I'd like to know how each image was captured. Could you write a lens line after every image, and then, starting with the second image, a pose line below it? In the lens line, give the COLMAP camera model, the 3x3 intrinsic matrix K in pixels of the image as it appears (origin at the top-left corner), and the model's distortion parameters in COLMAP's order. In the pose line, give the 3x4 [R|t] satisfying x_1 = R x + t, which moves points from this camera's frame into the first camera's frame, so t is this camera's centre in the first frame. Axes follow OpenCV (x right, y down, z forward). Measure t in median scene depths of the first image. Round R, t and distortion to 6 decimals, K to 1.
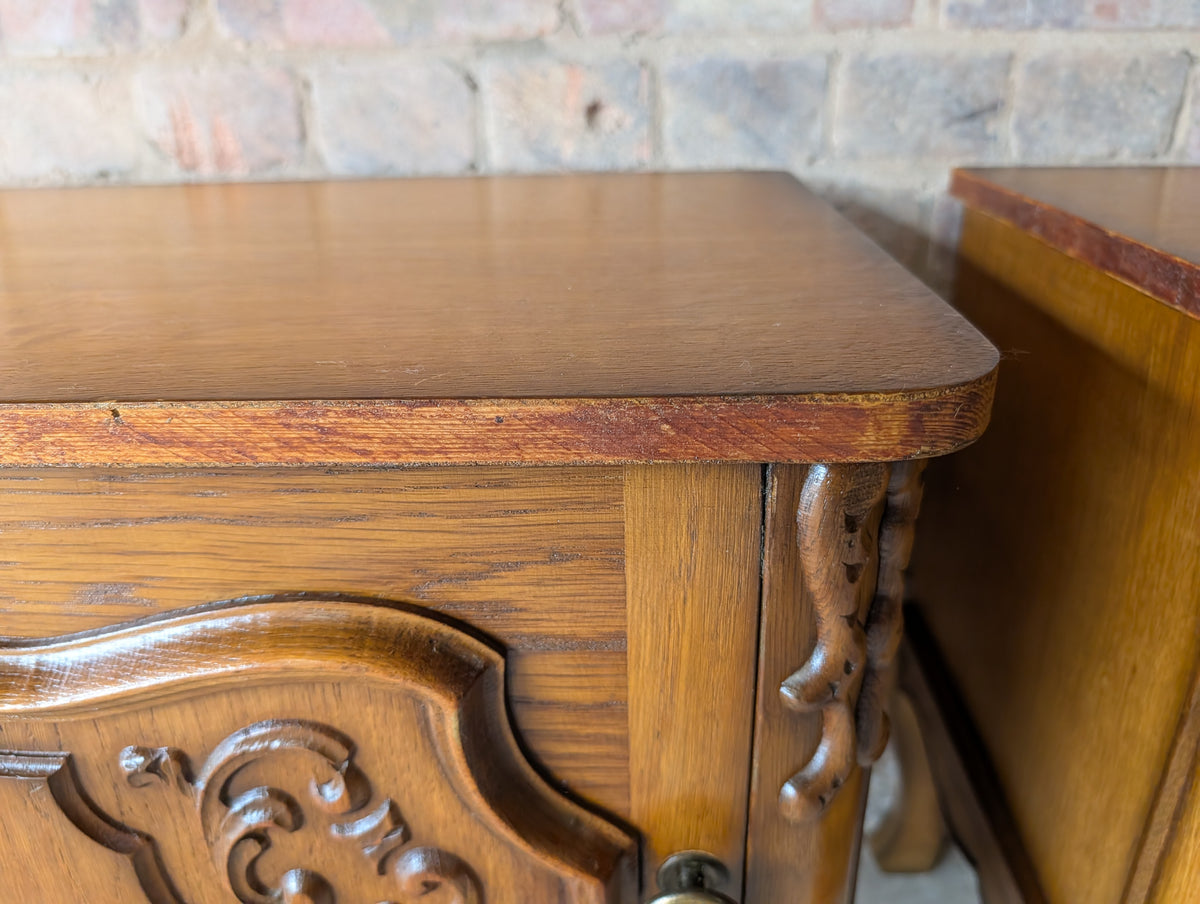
lens RADIAL K [[895.9, 0, 601.5], [0, 895.9, 443.7], [0, 0, 1]] dist [-0.029032, 0.004777]
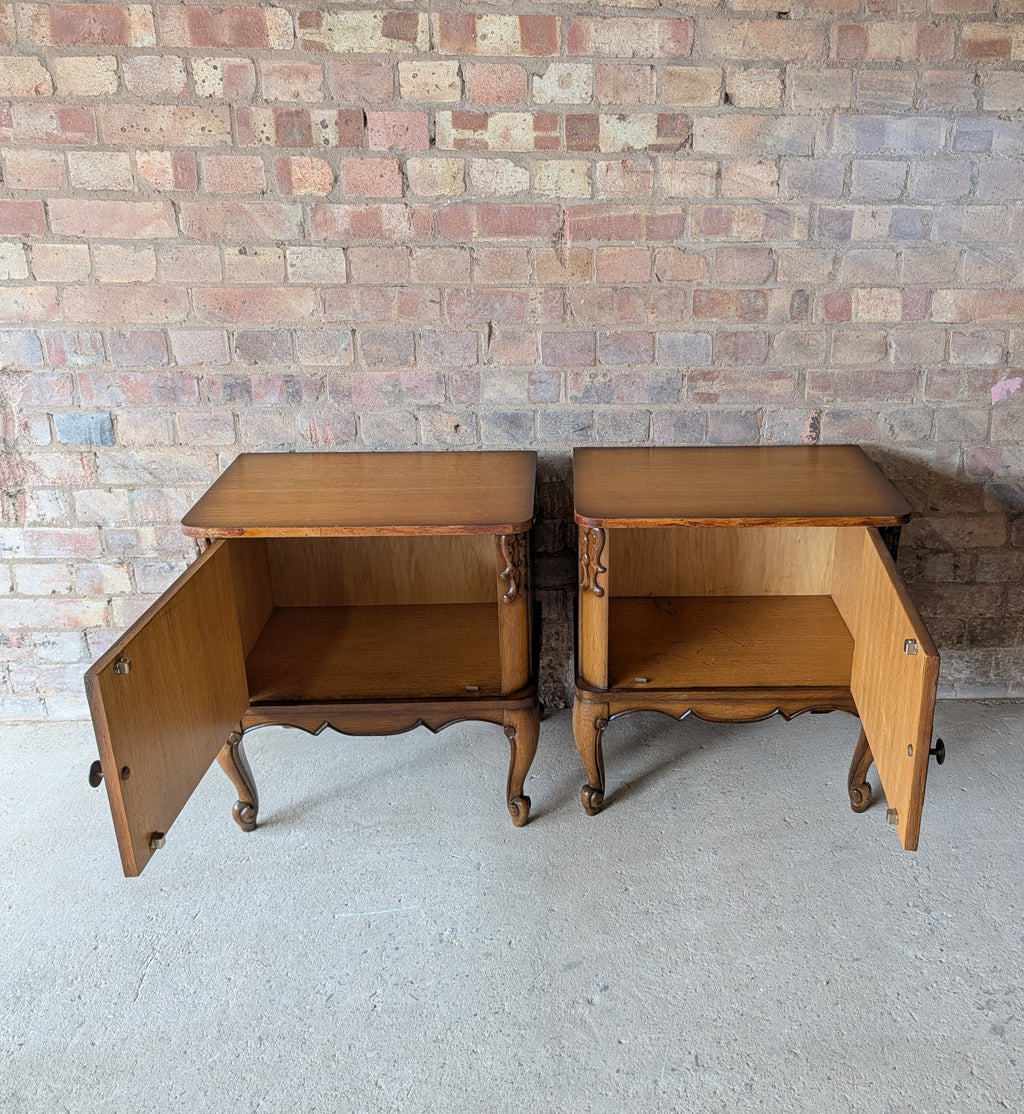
lens RADIAL K [[1107.7, 0, 606.7], [0, 1107.7, 526.7], [0, 0, 1]] dist [0.022045, -0.024403]
pose [[0.996454, -0.007192, 0.083834, 0.181551], [0.011567, 0.998590, -0.051818, 0.163890], [-0.083344, 0.052604, 0.995131, -2.771126]]
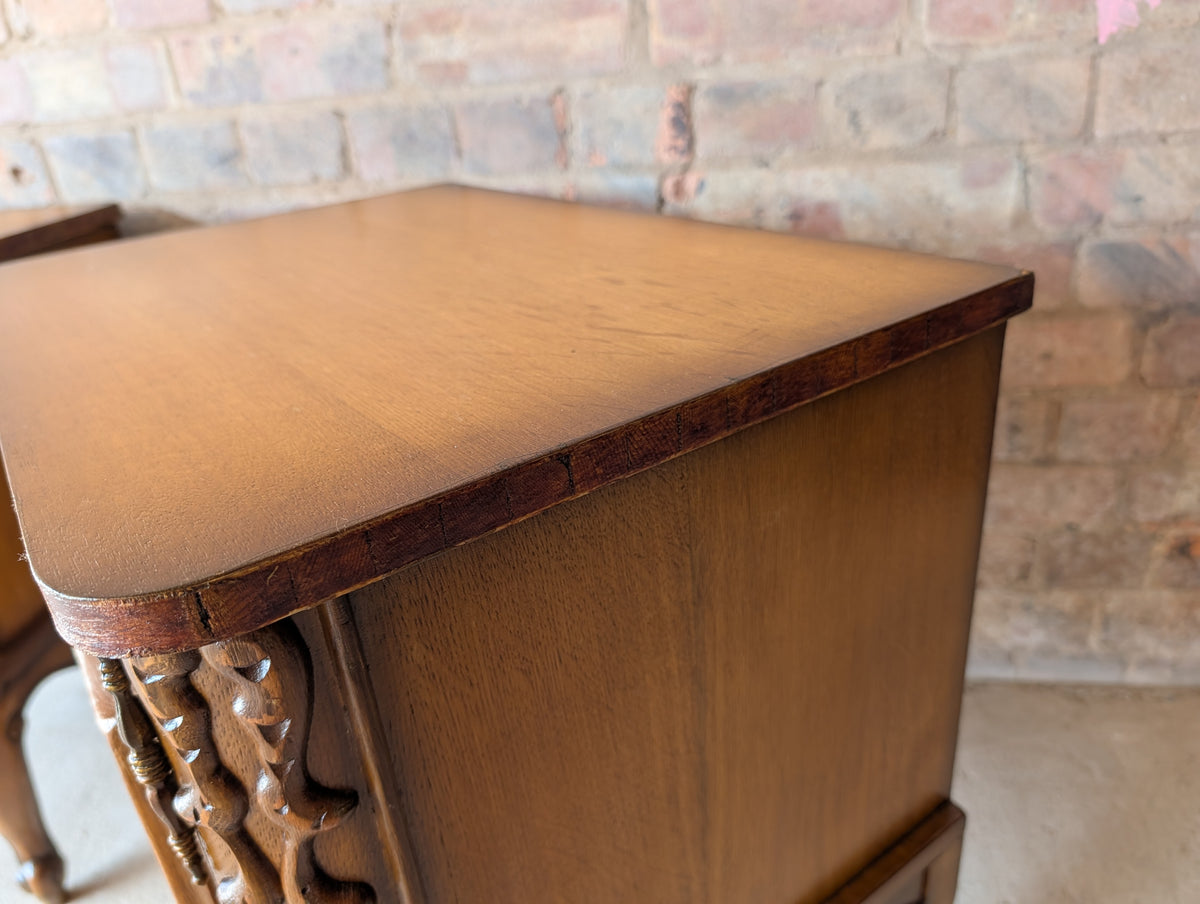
lens RADIAL K [[890.4, 0, 600.3], [0, 890.4, 468.0], [0, 0, 1]] dist [-0.016219, 0.000413]
pose [[0.989479, -0.003002, -0.144647, 1.303162], [0.007254, 0.999557, 0.028878, 0.133607], [0.144496, -0.029624, 0.989062, -0.468094]]
